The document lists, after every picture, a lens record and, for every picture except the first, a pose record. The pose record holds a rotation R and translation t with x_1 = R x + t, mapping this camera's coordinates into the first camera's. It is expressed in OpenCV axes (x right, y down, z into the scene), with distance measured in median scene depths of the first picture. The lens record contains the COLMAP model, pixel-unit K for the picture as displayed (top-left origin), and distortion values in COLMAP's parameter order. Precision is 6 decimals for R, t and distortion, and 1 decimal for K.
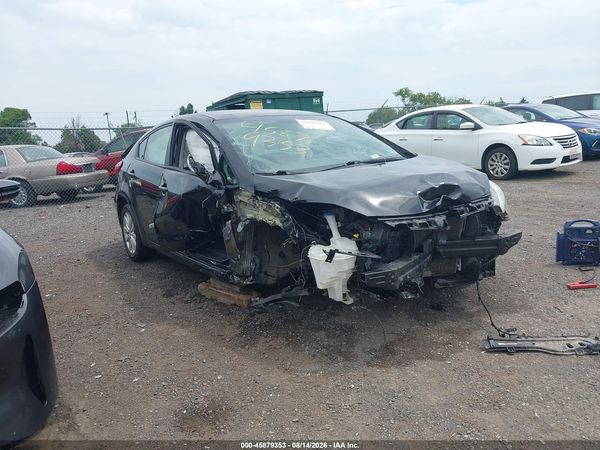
lens RADIAL K [[494.6, 0, 302.5], [0, 494.6, 196.9], [0, 0, 1]] dist [-0.006095, -0.006782]
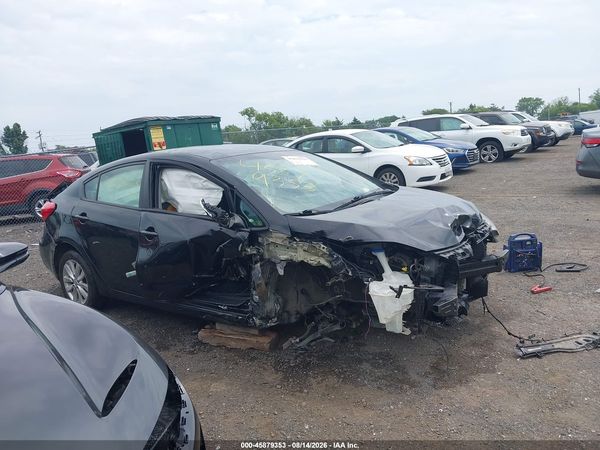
lens RADIAL K [[490.1, 0, 282.4], [0, 490.1, 195.7], [0, 0, 1]] dist [0.006602, -0.016434]
pose [[0.945502, -0.051934, 0.321449, -0.397649], [0.061501, 0.997913, -0.019673, -0.062979], [-0.319757, 0.038370, 0.946722, 0.056645]]
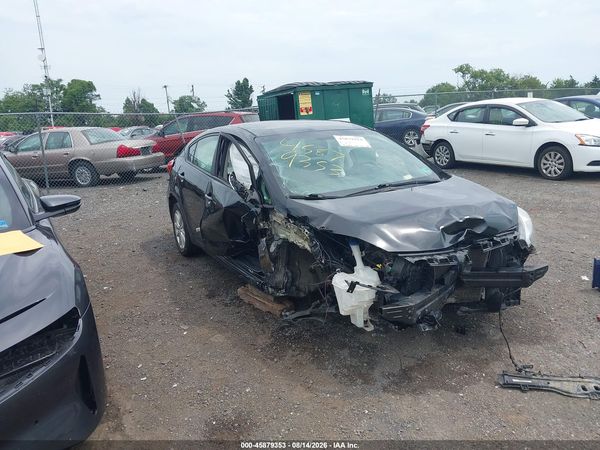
lens RADIAL K [[500.4, 0, 298.3], [0, 500.4, 186.6], [0, 0, 1]] dist [0.010002, -0.017715]
pose [[0.992381, 0.031567, -0.119092, 0.049218], [-0.026185, 0.998575, 0.046491, -0.112824], [0.120390, -0.043019, 0.991794, -0.062040]]
